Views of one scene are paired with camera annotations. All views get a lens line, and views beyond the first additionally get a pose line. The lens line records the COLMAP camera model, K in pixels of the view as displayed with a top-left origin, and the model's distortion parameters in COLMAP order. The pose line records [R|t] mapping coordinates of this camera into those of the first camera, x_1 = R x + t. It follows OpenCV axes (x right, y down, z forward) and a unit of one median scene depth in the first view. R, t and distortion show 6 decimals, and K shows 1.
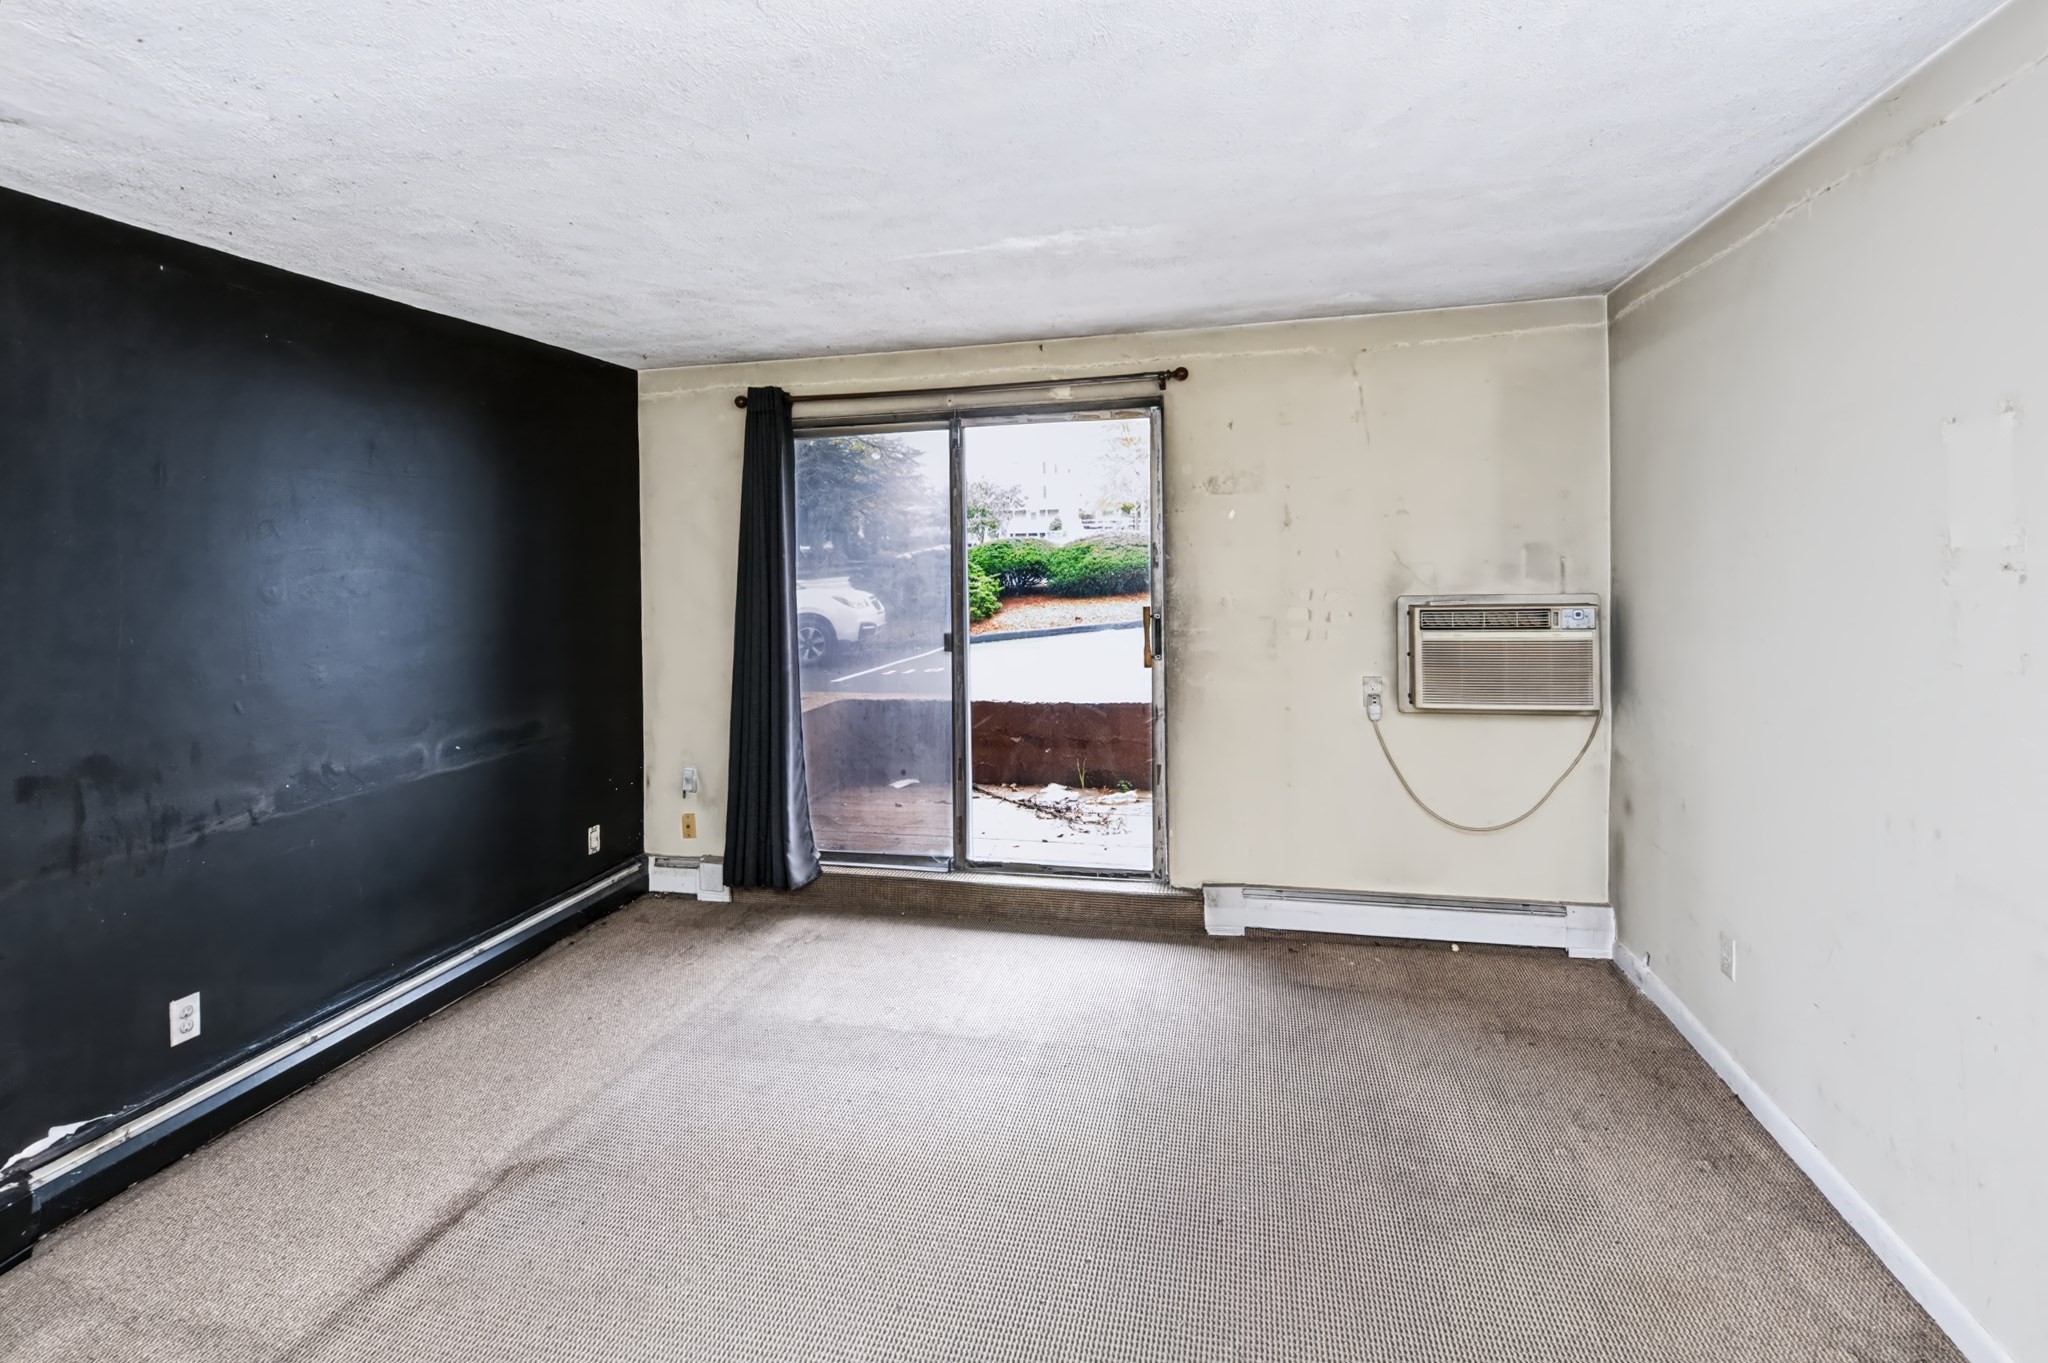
lens RADIAL K [[887.8, 0, 1076.9], [0, 887.8, 683.7], [0, 0, 1]] dist [-0.001211, -0.000193]
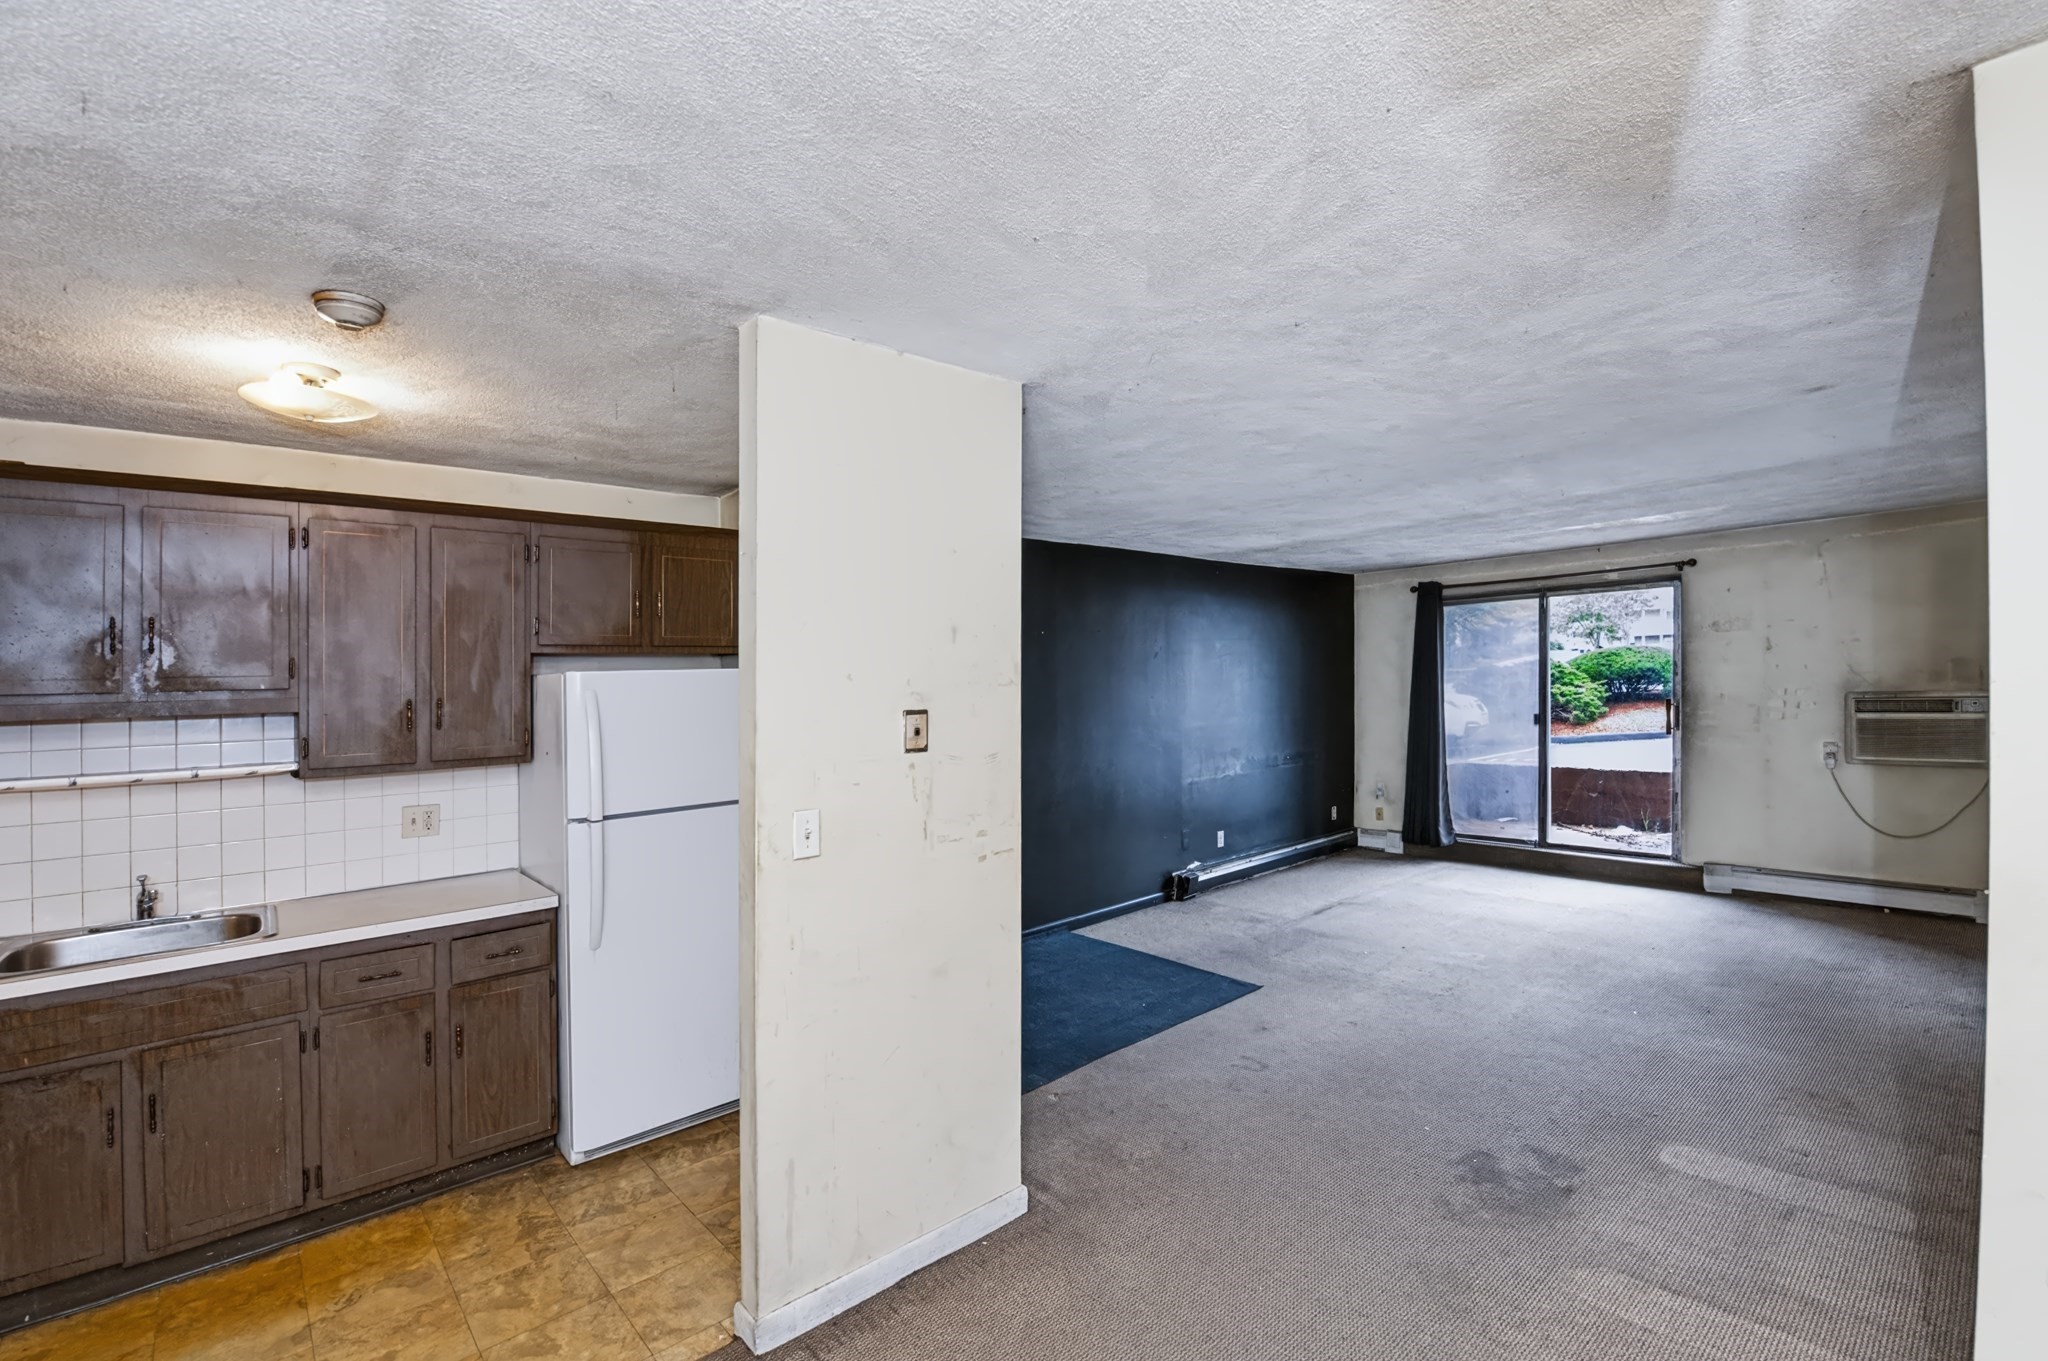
lens RADIAL K [[881.9, 0, 1029.1], [0, 881.9, 668.7], [0, 0, 1]] dist [-0.010684, -0.005264]
pose [[0.773114, -0.011792, -0.634157, 0.185840], [-0.075578, 0.990991, -0.110566, 0.127183], [0.629748, 0.133408, 0.765258, -1.001797]]
